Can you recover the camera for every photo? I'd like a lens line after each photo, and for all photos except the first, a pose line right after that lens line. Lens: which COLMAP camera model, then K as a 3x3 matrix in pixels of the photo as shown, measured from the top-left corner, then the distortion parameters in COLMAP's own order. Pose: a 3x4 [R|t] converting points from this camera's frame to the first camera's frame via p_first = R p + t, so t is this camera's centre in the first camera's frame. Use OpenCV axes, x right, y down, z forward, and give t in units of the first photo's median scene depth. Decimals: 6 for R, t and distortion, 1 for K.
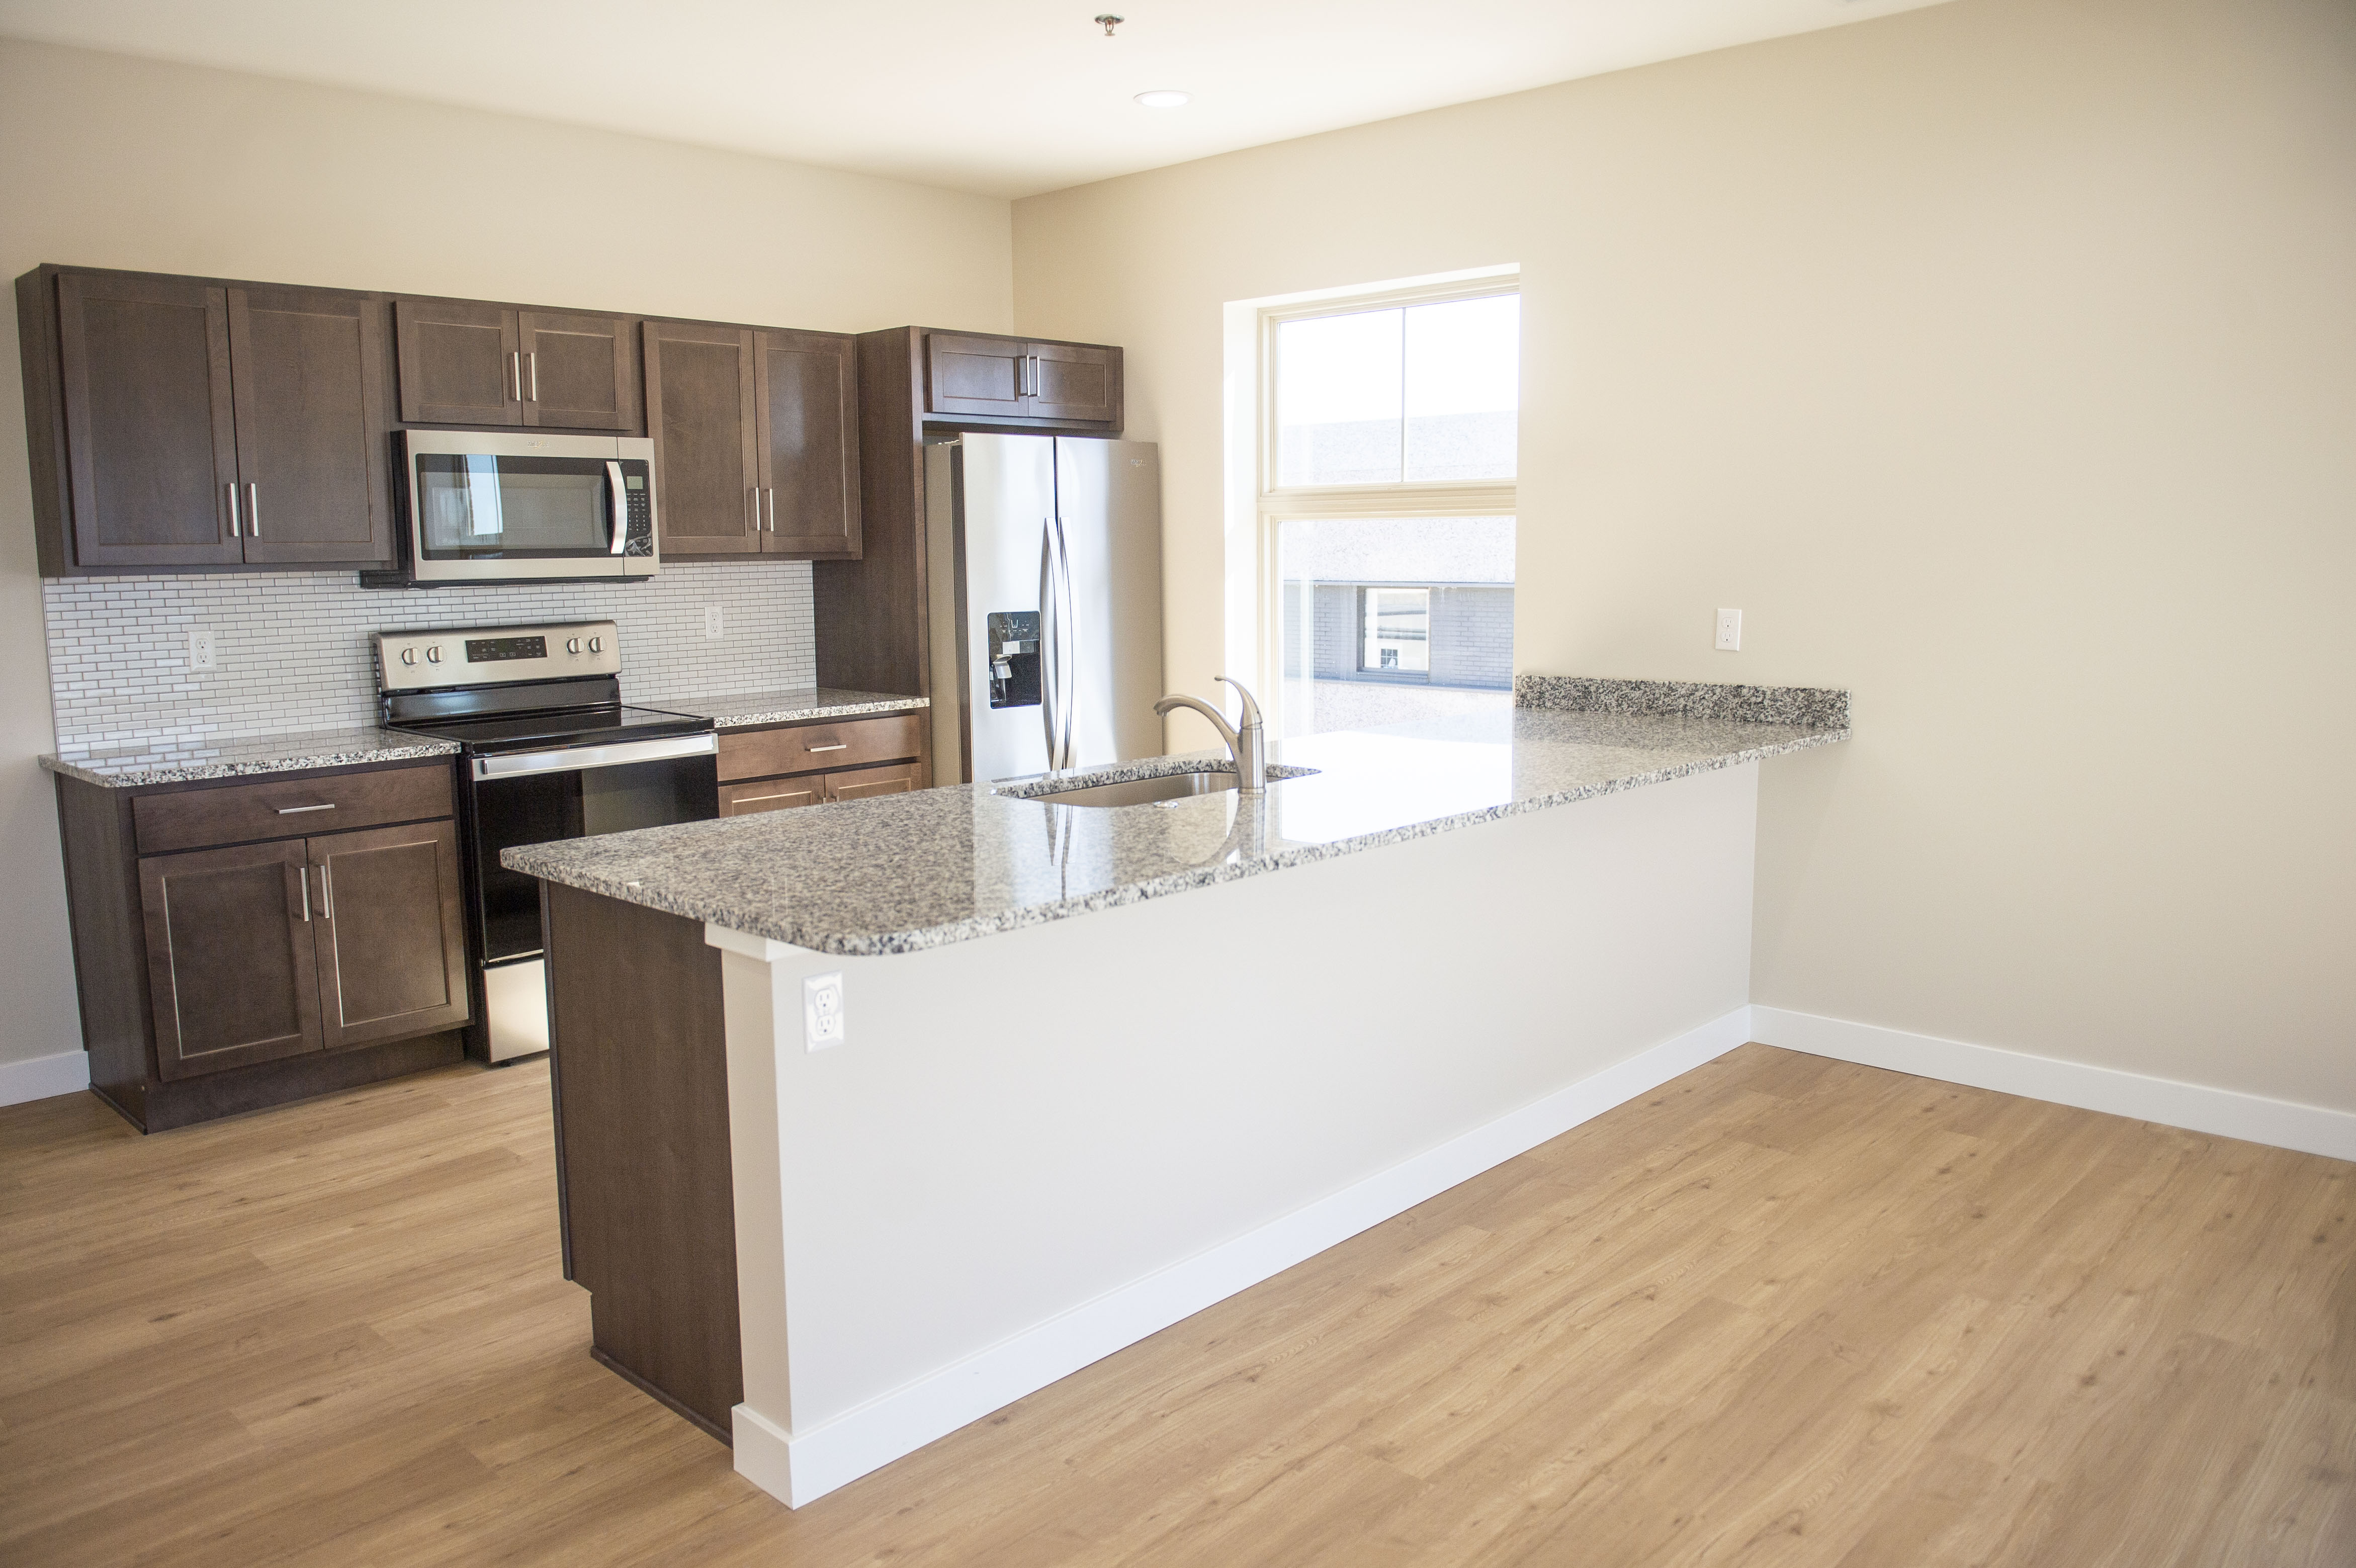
lens RADIAL K [[1695.2, 0, 1178.0], [0, 1695.2, 784.0], [0, 0, 1]] dist [-0.076663, 0.000232]
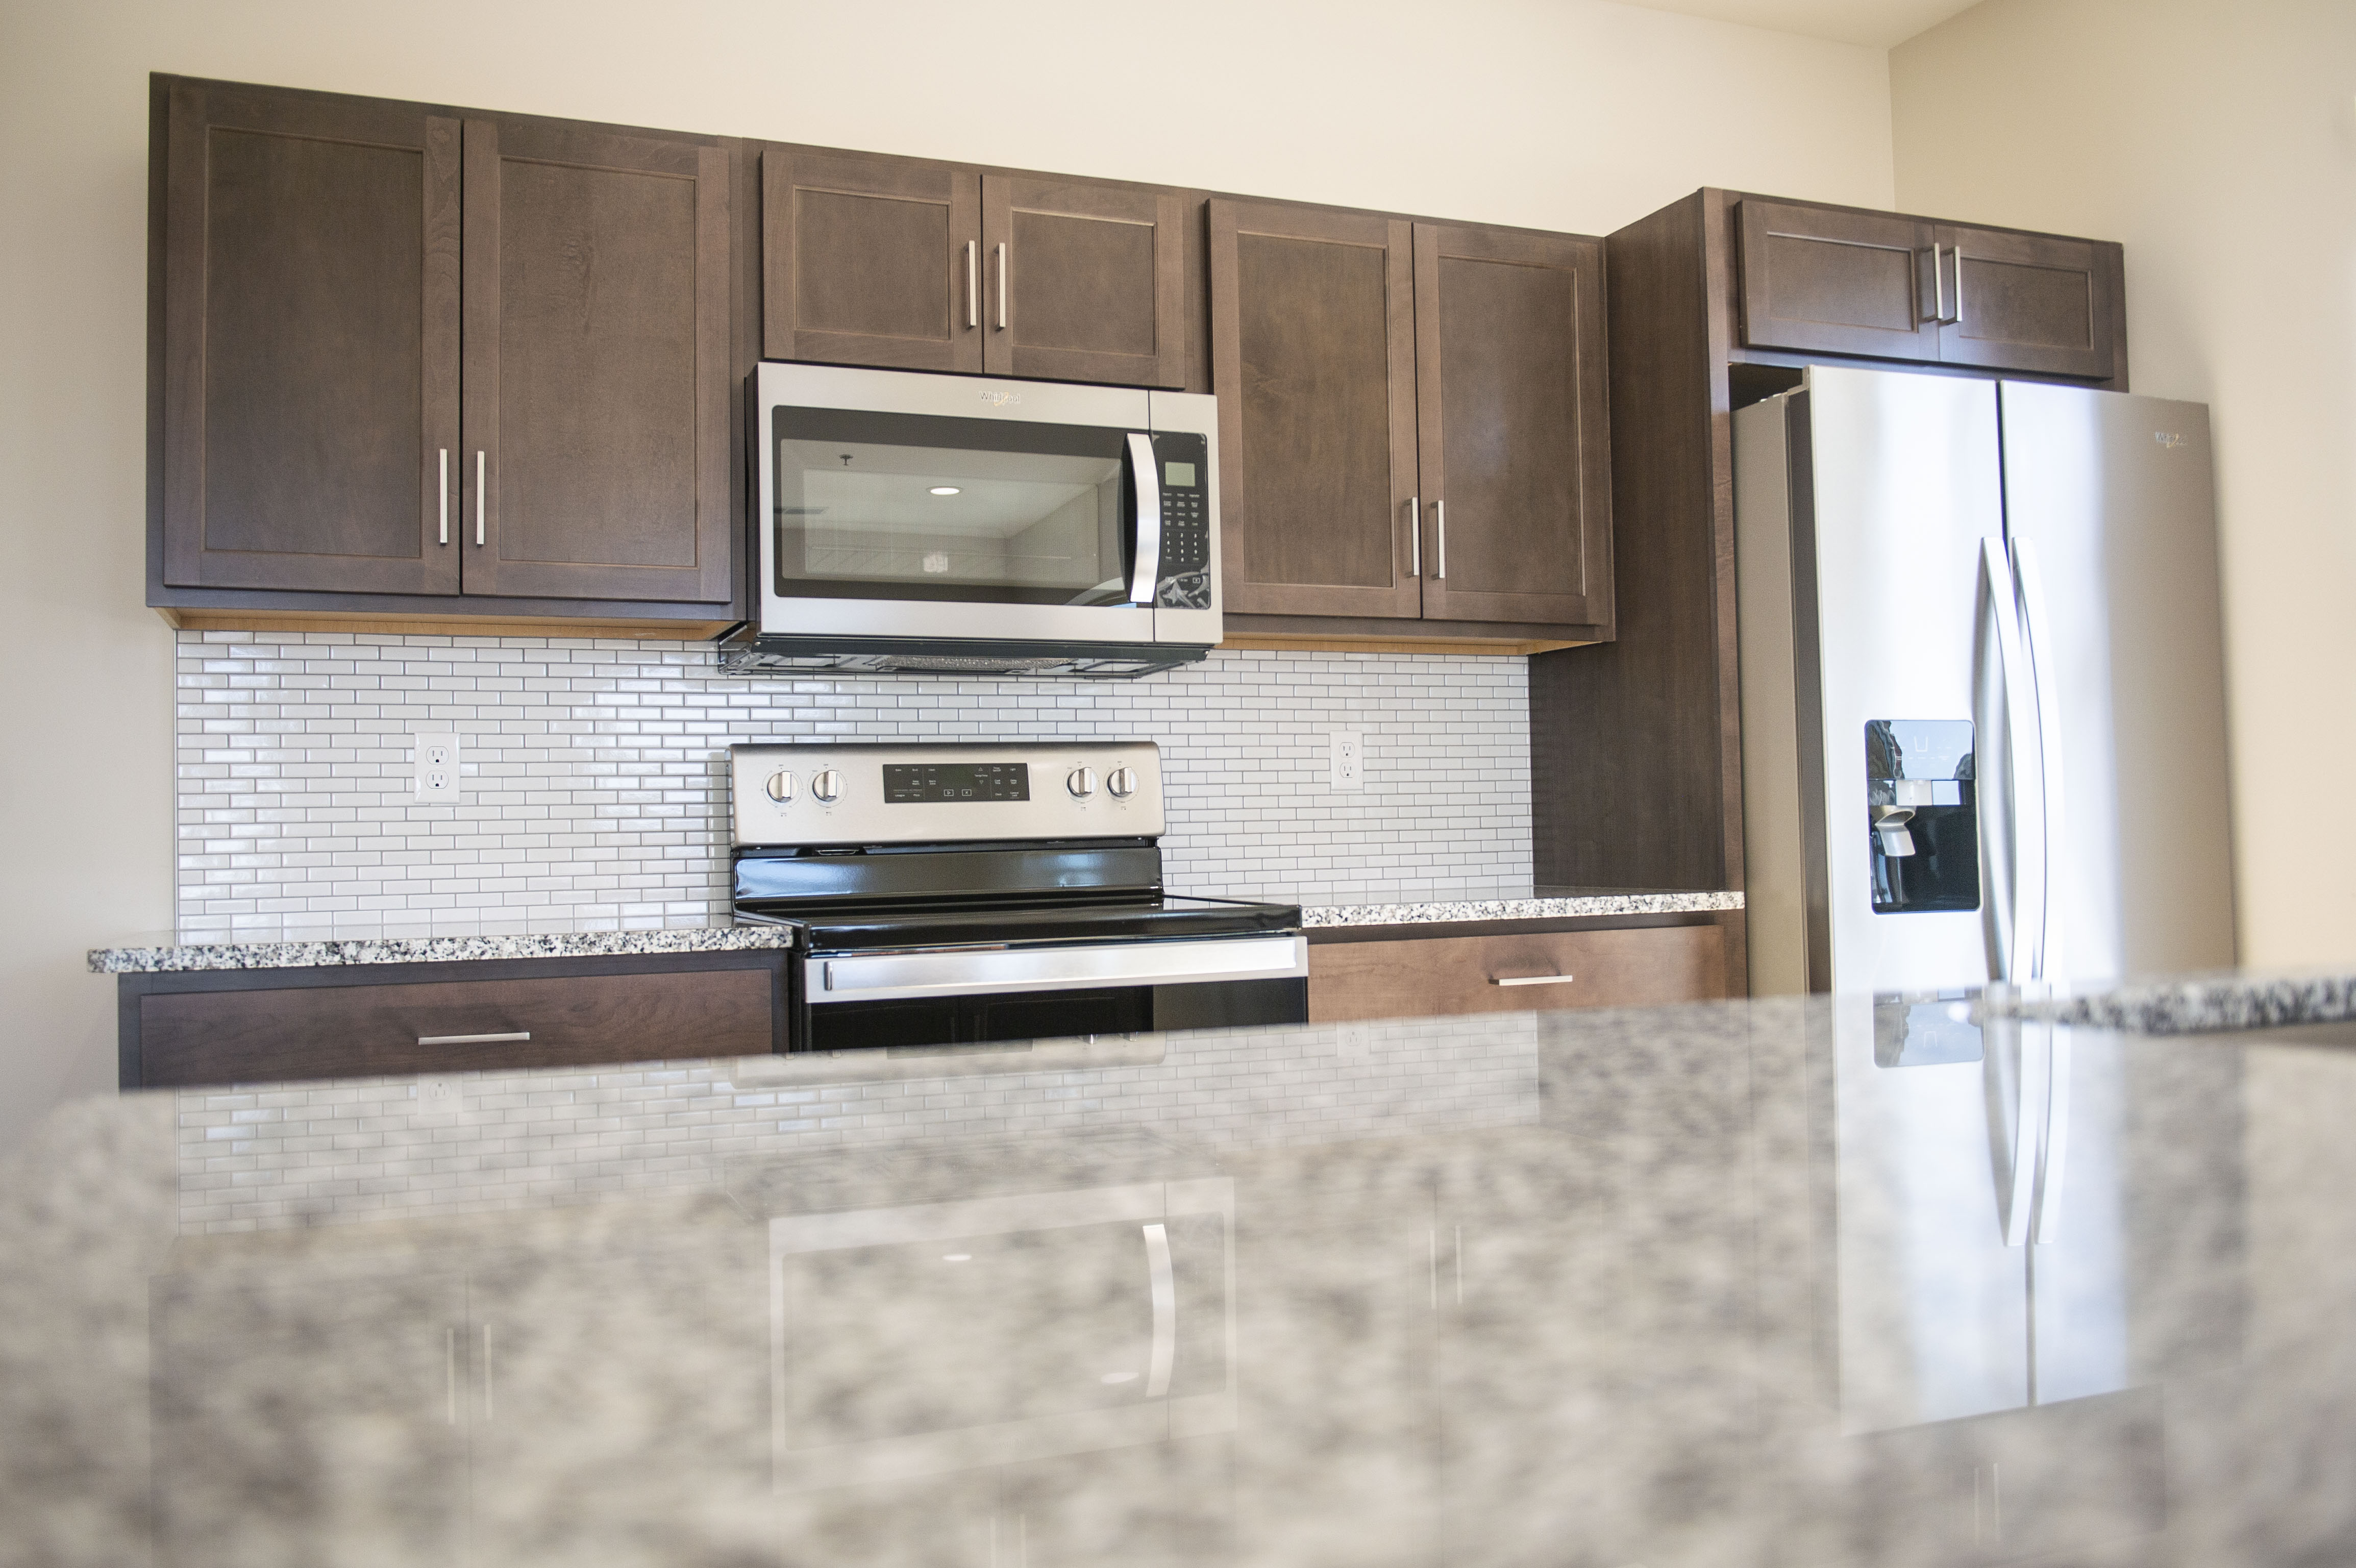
lens RADIAL K [[1948.4, 0, 1178.0], [0, 1948.4, 784.0], [0, 0, 1]] dist [-0.006416, -0.067568]
pose [[0.907615, -0.023163, -0.419164, -0.061746], [-0.046772, 0.986681, -0.155799, 0.017233], [0.417189, 0.161010, 0.894443, 0.445992]]
